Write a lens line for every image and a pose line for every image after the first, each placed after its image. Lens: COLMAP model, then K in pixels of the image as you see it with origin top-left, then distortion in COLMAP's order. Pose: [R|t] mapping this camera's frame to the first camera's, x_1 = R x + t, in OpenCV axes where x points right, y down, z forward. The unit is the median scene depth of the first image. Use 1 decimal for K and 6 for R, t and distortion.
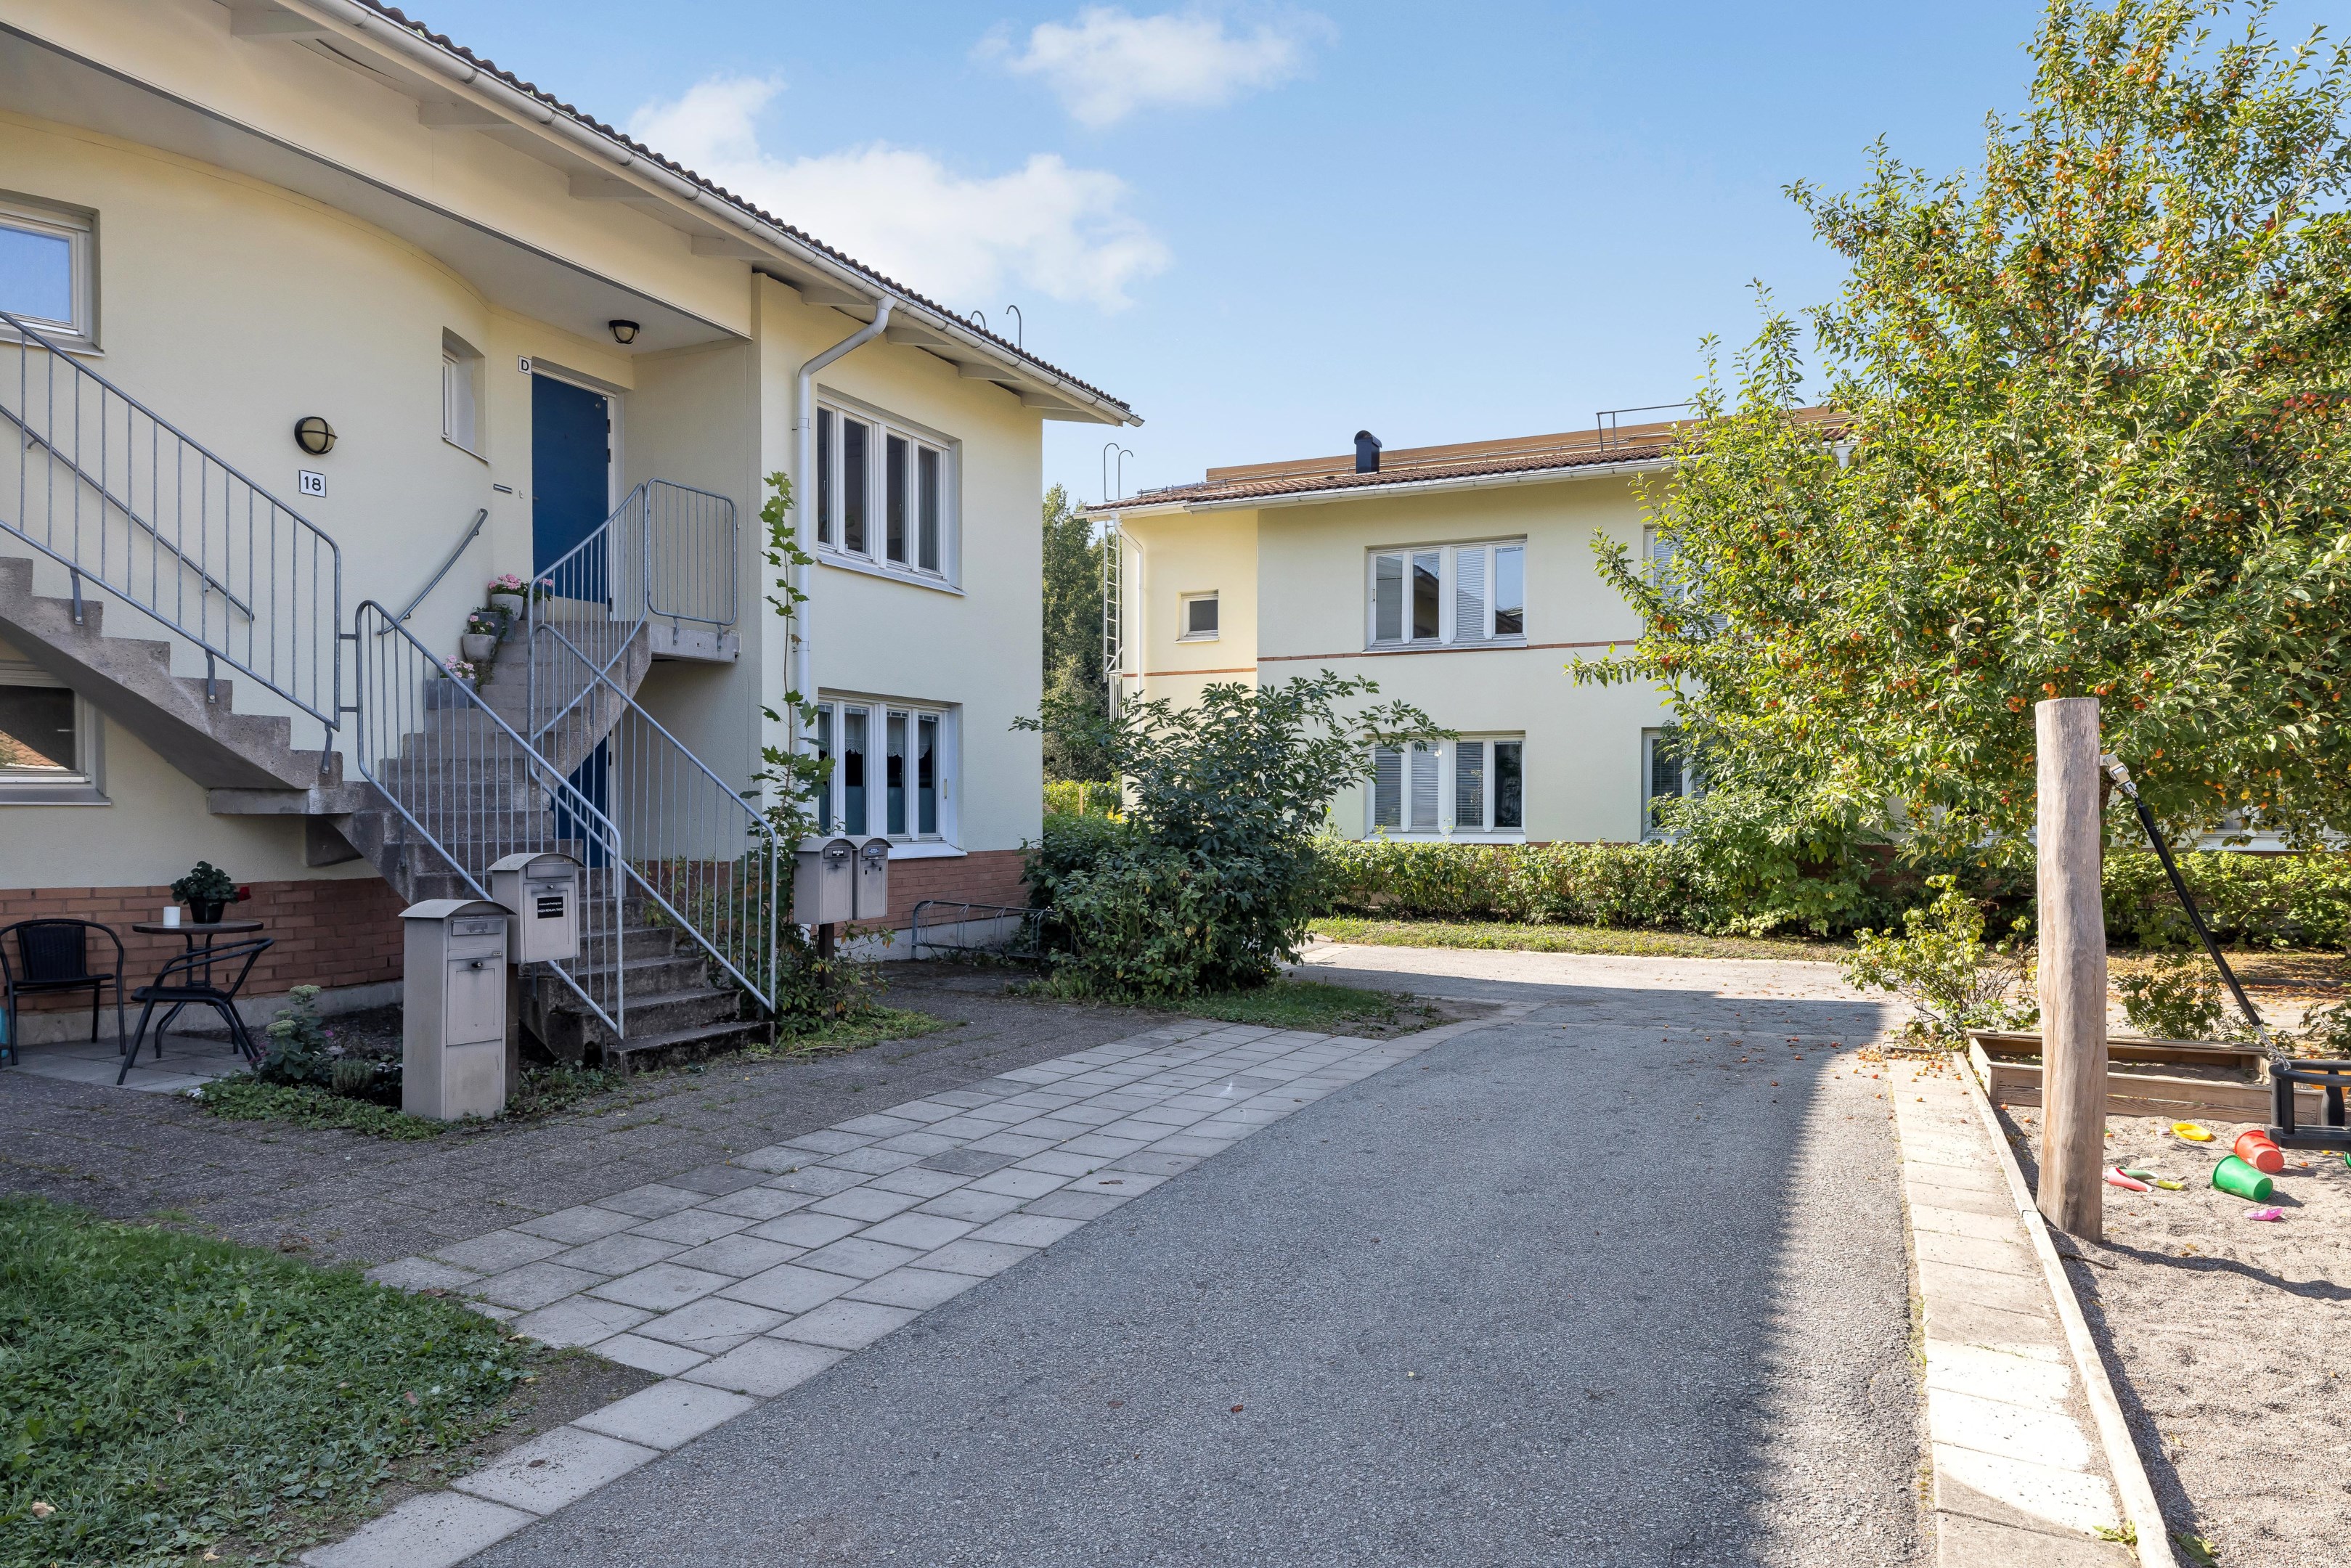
lens RADIAL K [[1474.4, 0, 1168.9], [0, 1474.4, 803.1], [0, 0, 1]] dist [-0.002574, -0.000457]
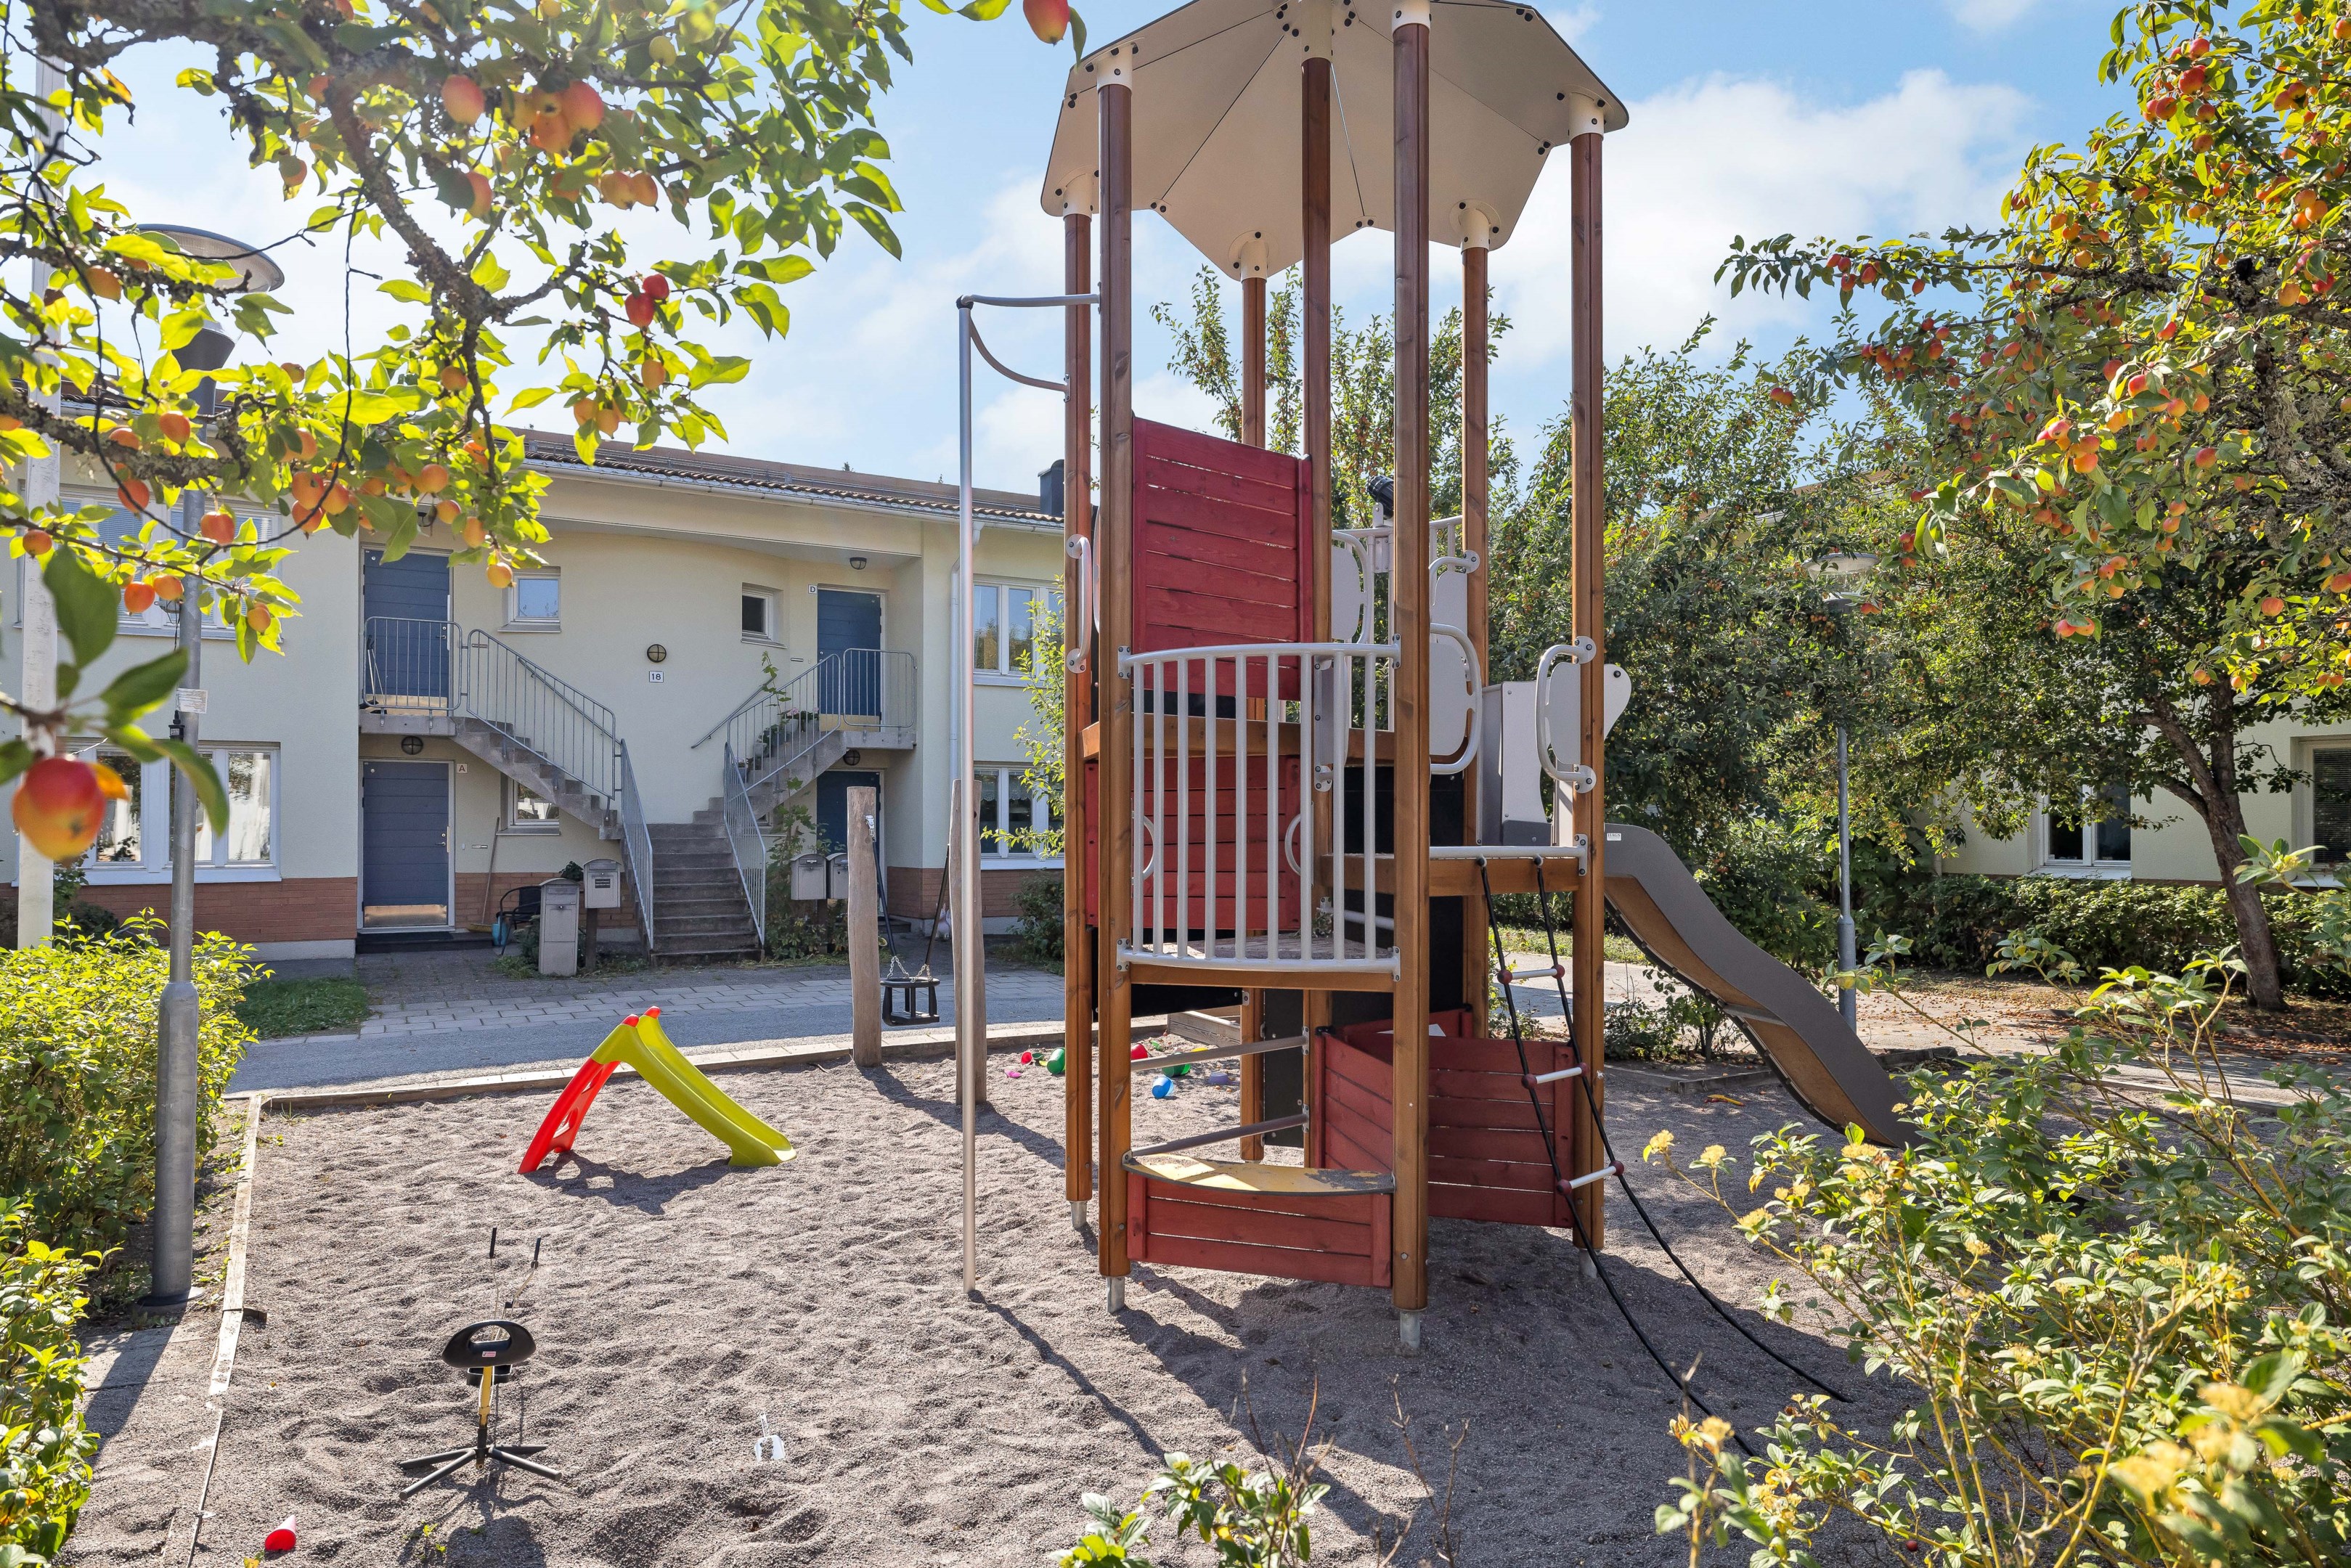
lens RADIAL K [[1359.7, 0, 1179.7], [0, 1359.7, 794.6], [0, 0, 1]] dist [-0.007891, -0.002639]
pose [[0.827266, -0.011030, -0.561703, 0.951739], [-0.000787, 0.999784, -0.020791, -0.013748], [0.561810, 0.017642, 0.827078, -0.128518]]
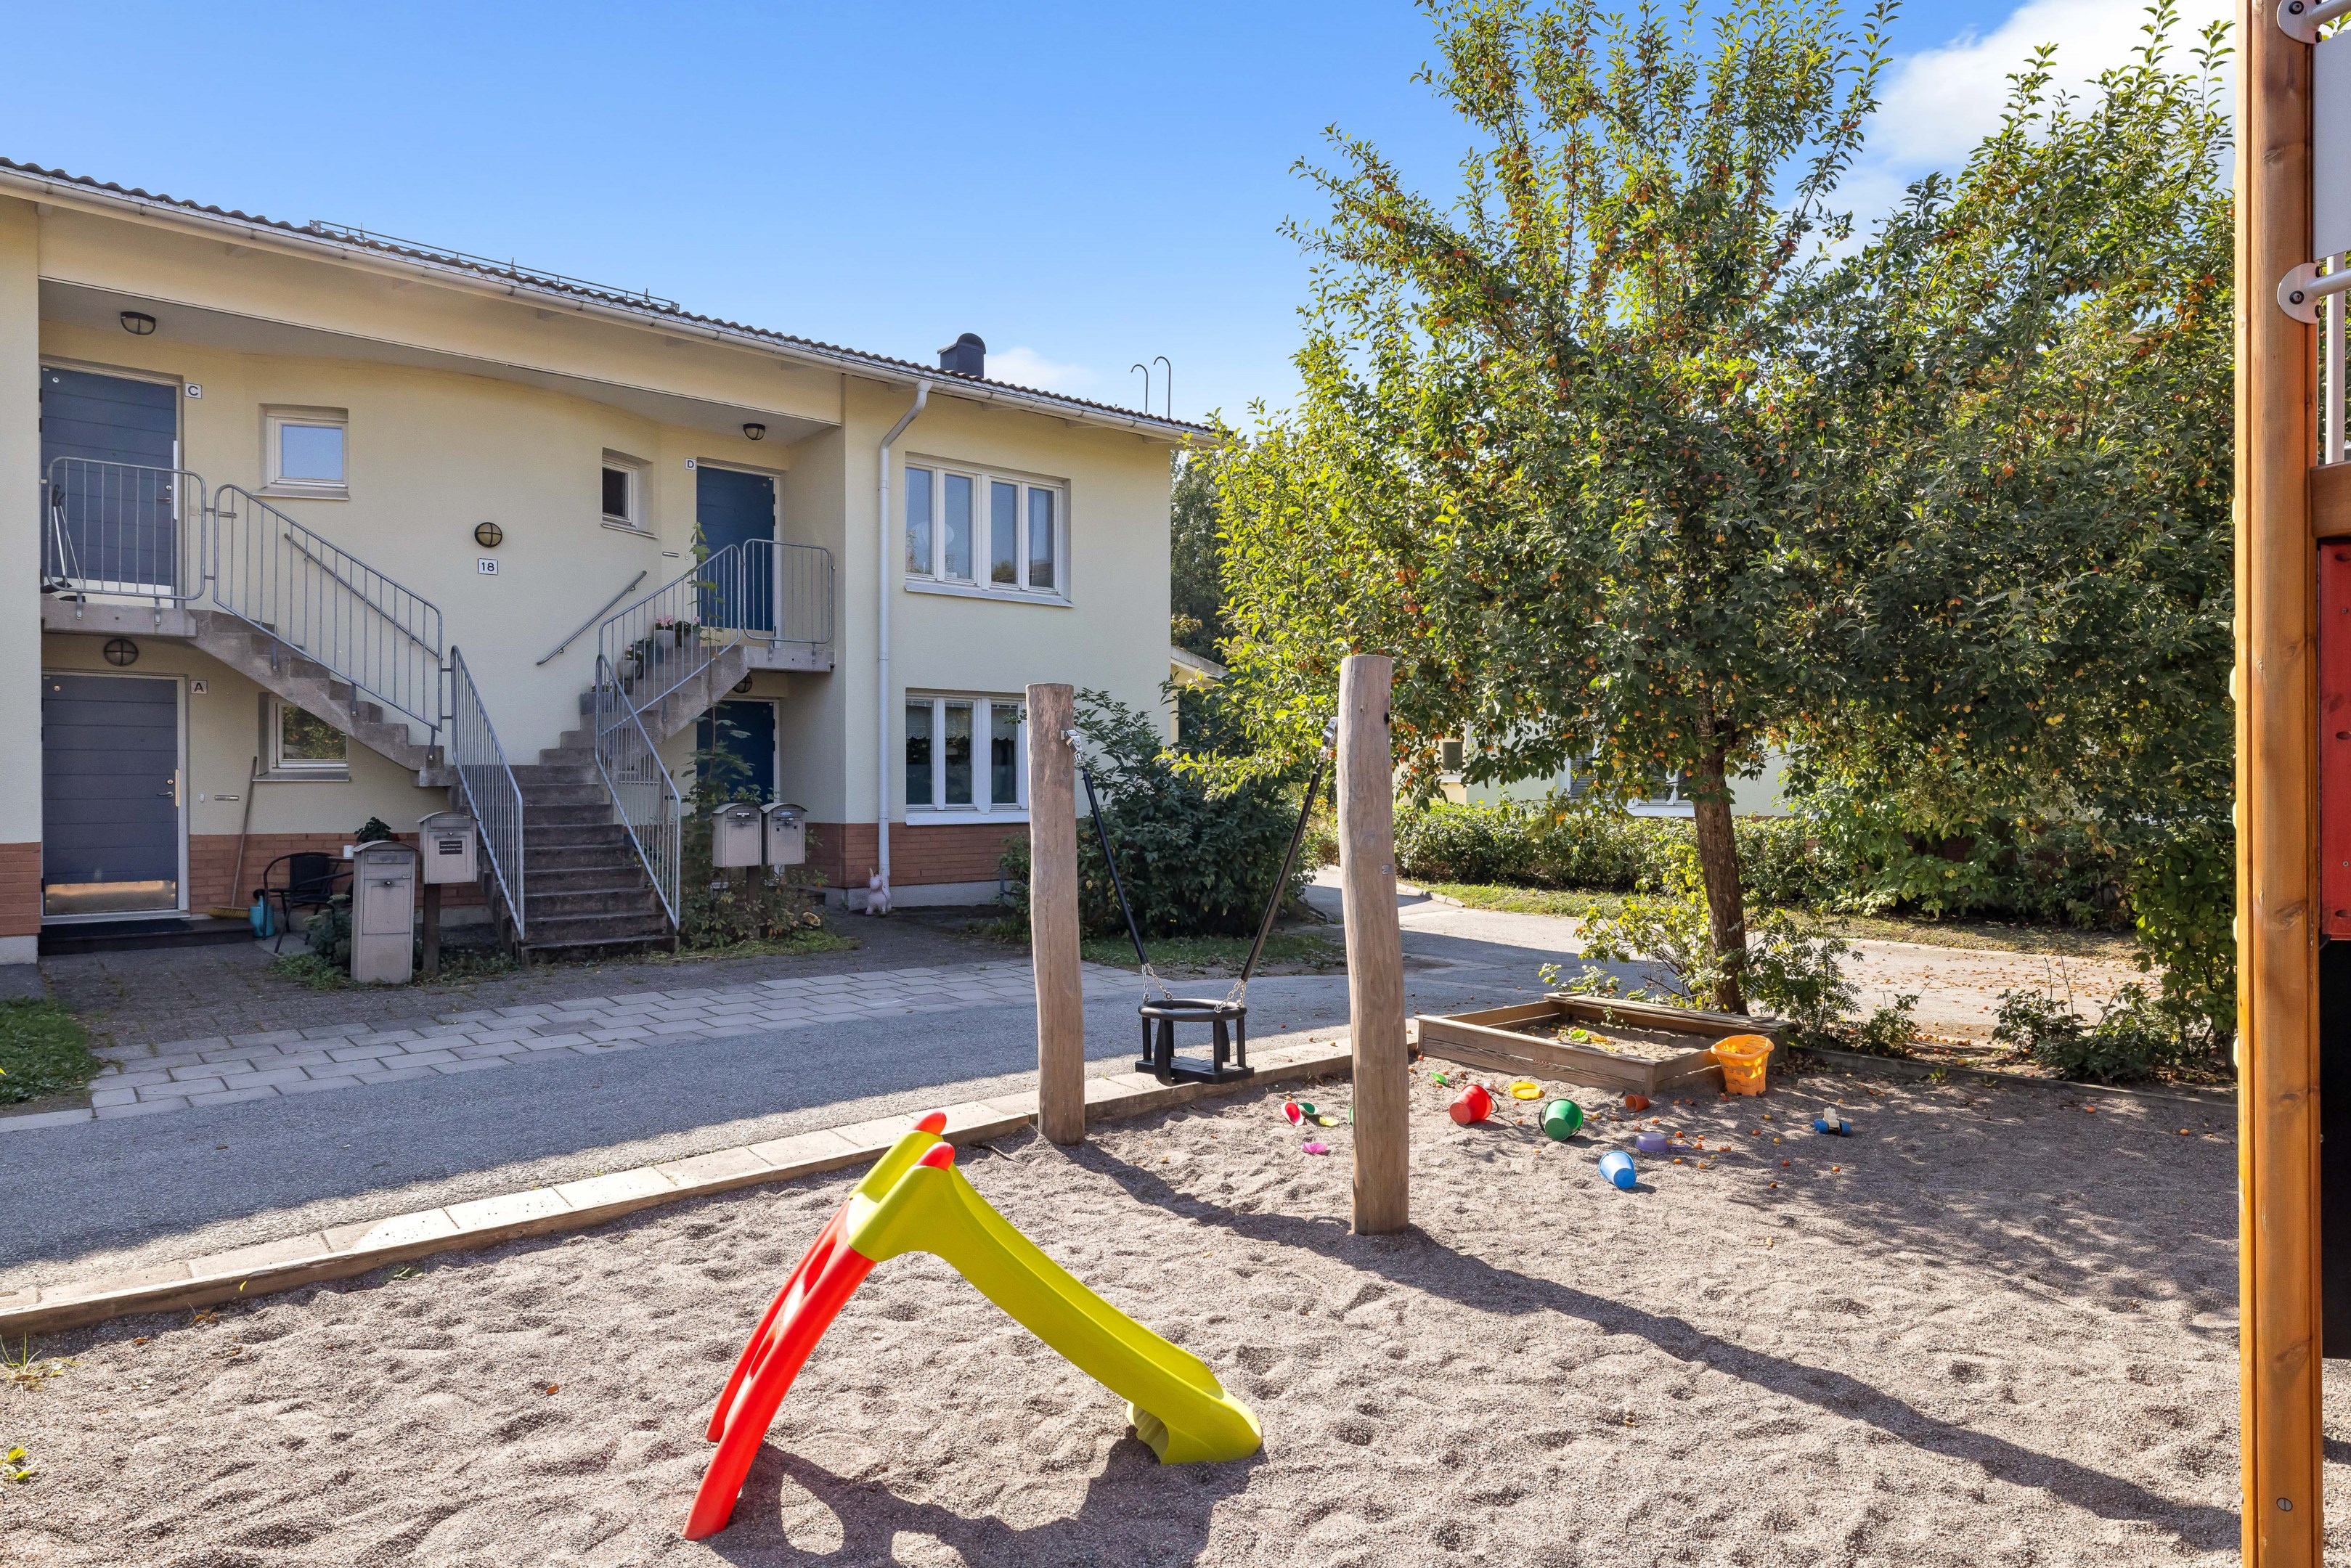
lens RADIAL K [[1359.7, 0, 1179.3], [0, 1359.7, 768.7], [0, 0, 1]] dist [-0.007891, -0.002639]
pose [[0.915610, -0.006522, -0.402014, 0.548789], [0.002971, 0.999951, -0.009454, 0.003558], [0.402056, 0.007462, 0.915585, 0.017206]]
